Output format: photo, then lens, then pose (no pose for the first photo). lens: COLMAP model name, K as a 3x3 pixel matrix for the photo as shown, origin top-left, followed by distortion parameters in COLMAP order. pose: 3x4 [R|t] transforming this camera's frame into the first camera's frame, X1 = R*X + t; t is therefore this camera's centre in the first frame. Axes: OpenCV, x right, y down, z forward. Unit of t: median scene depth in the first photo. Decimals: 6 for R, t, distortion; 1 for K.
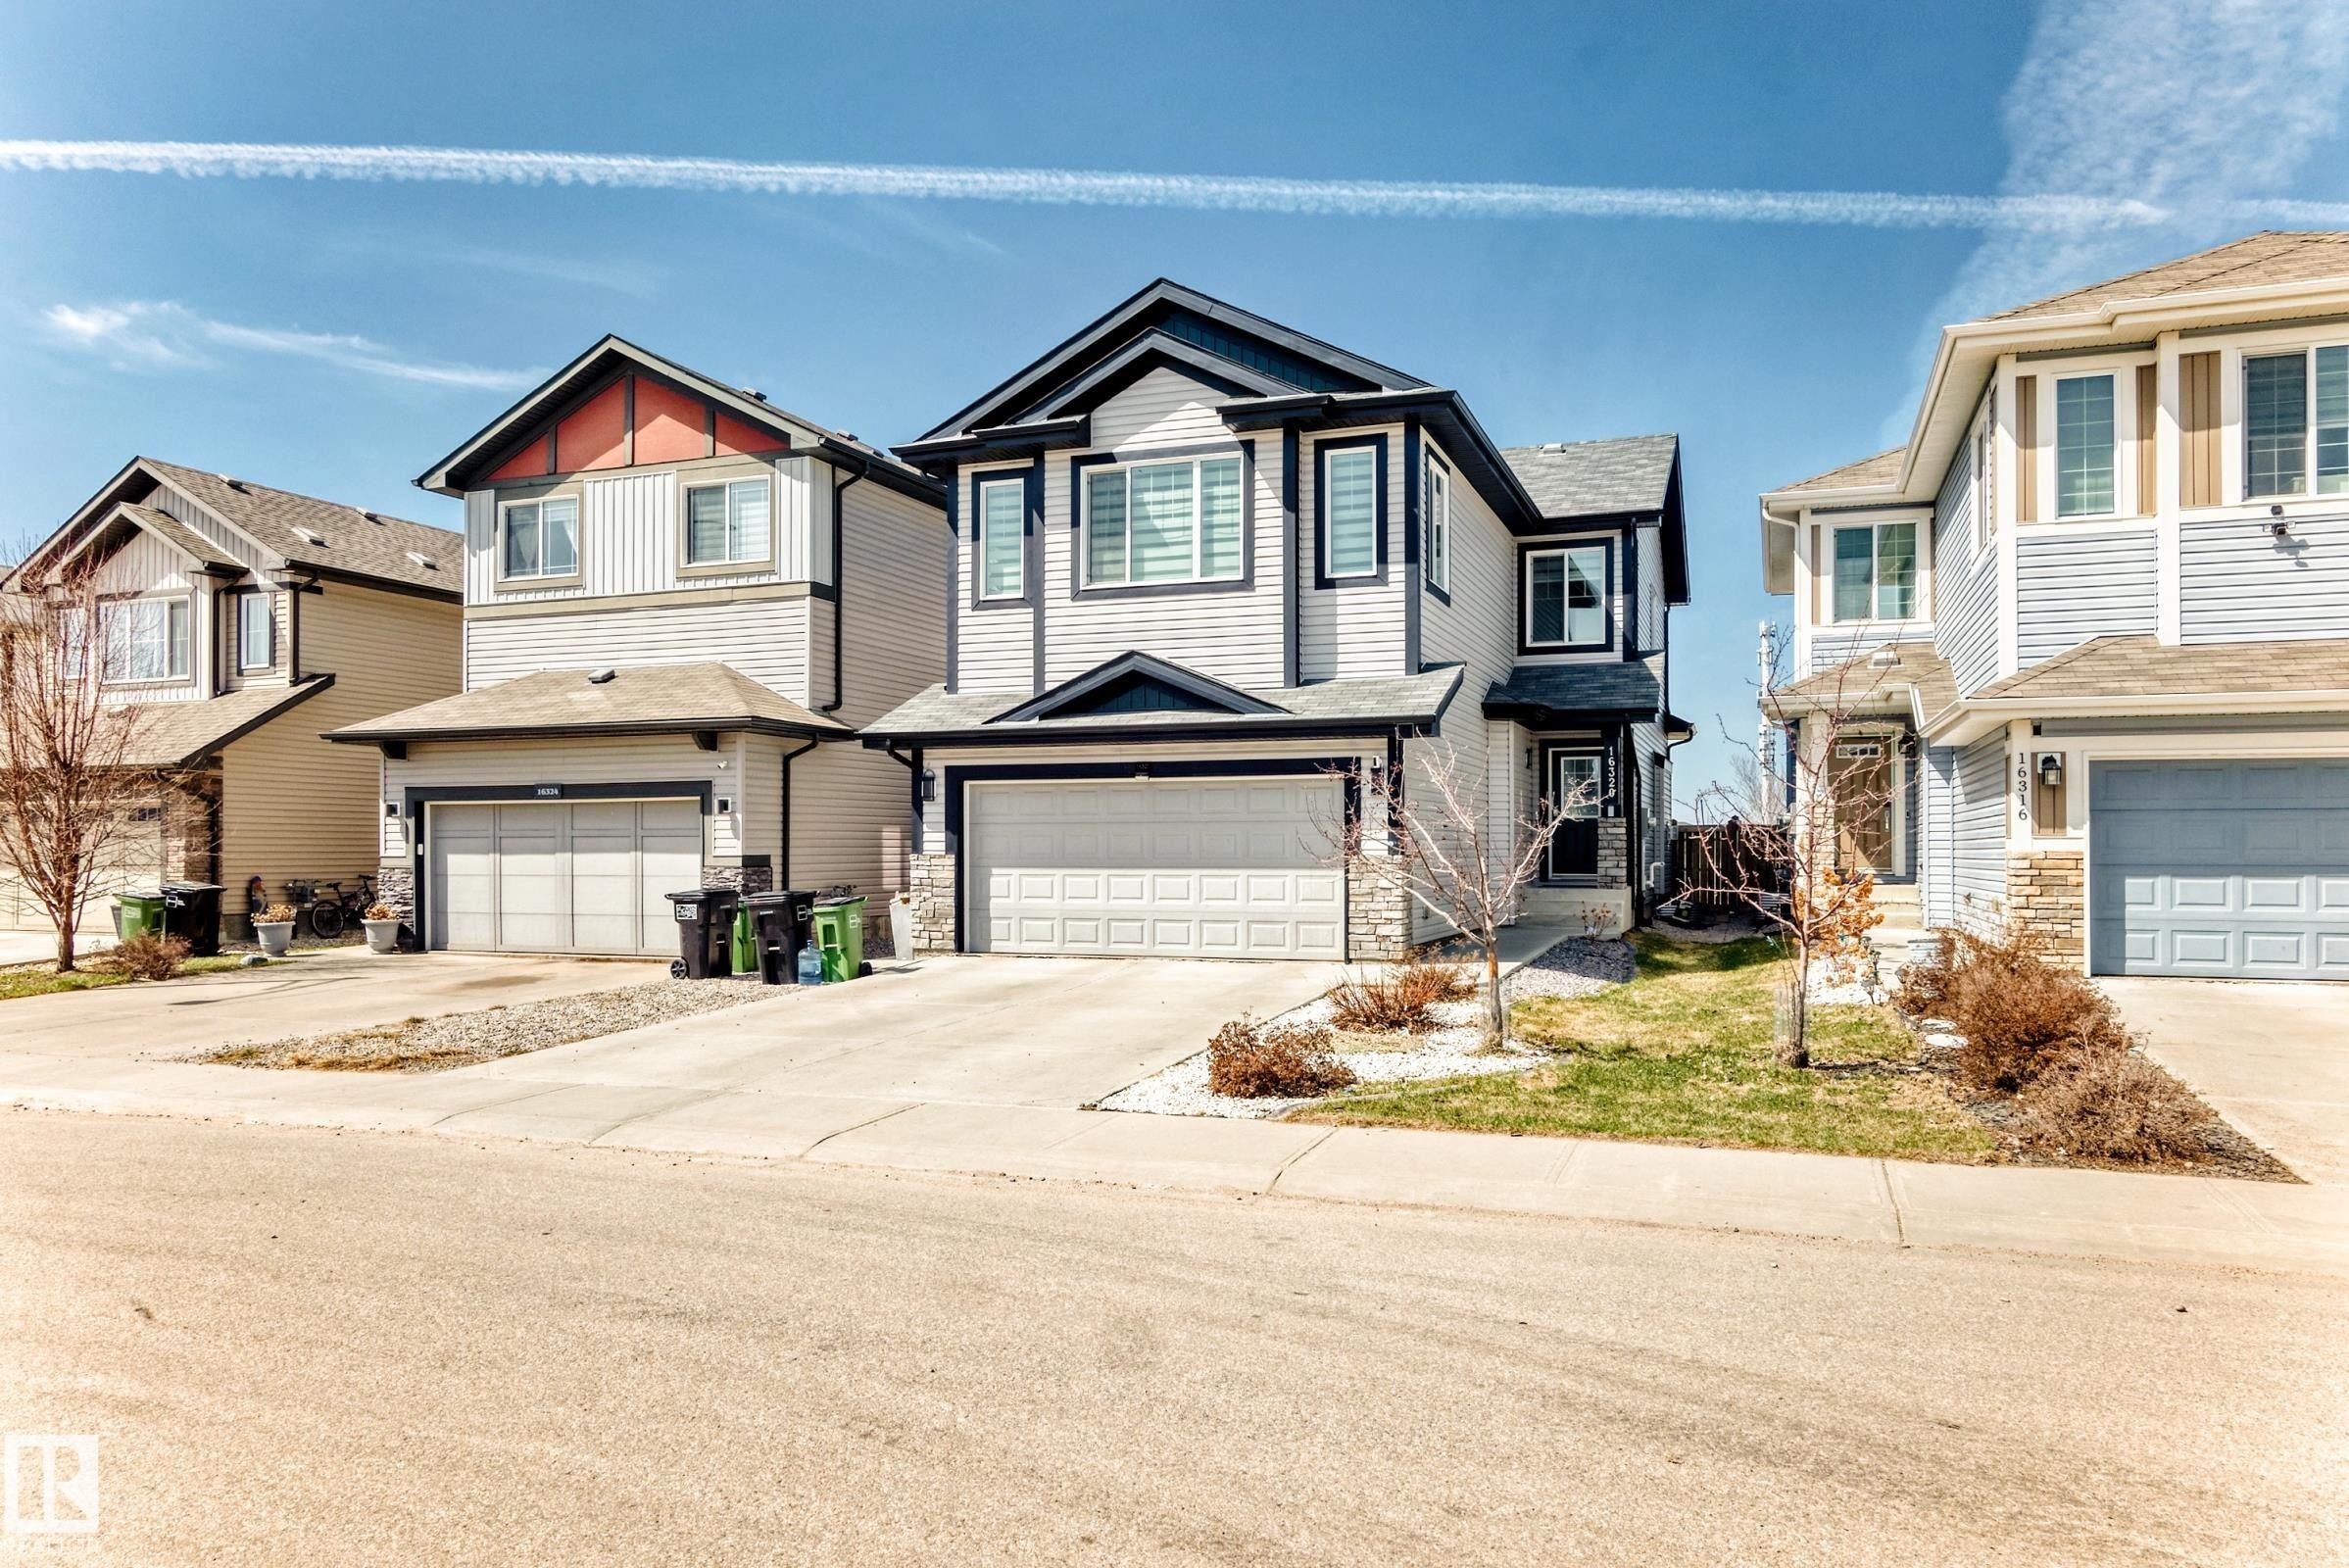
lens RADIAL K [[1598.7, 0, 1174.2], [0, 1598.7, 848.1], [0, 0, 1]] dist [0.002688, 0.004850]
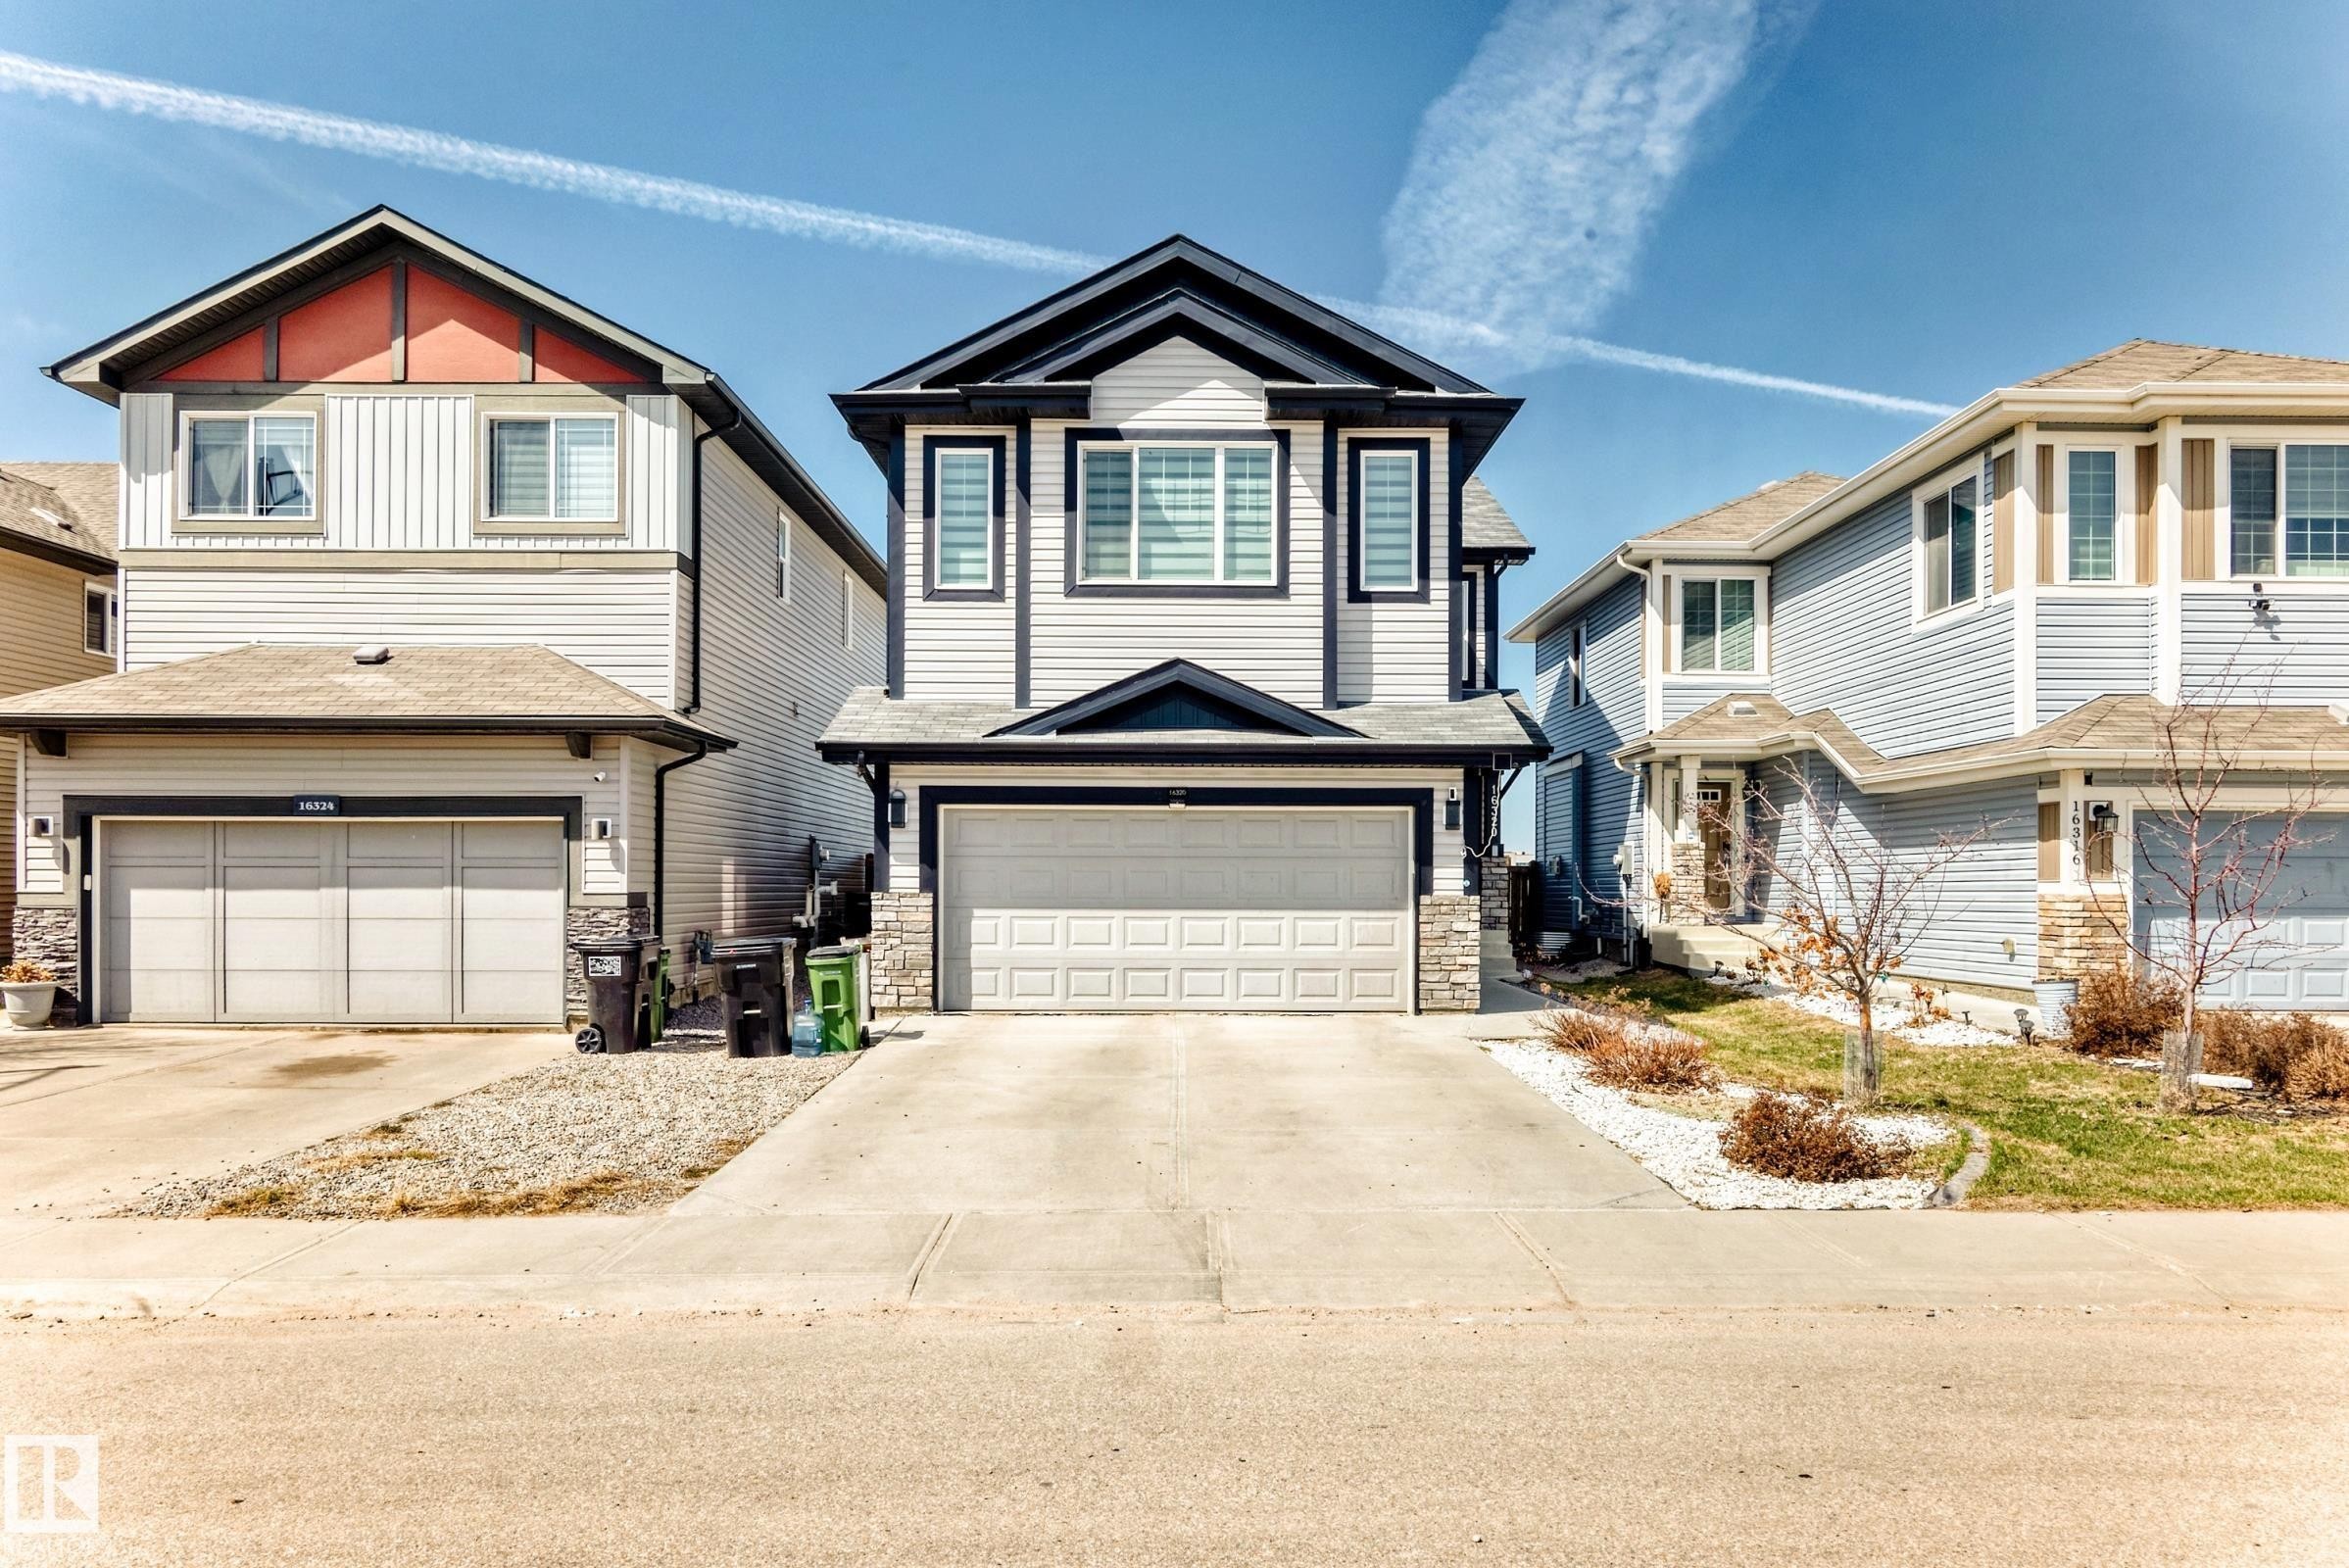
lens RADIAL K [[1578.6, 0, 1177.5], [0, 1578.6, 880.3], [0, 0, 1]] dist [0.002978, 0.002627]
pose [[0.933583, 0.004759, 0.358329, -0.281667], [-0.005355, 0.999985, 0.000671, -0.003376], [-0.358321, -0.002545, 0.933595, 0.171409]]
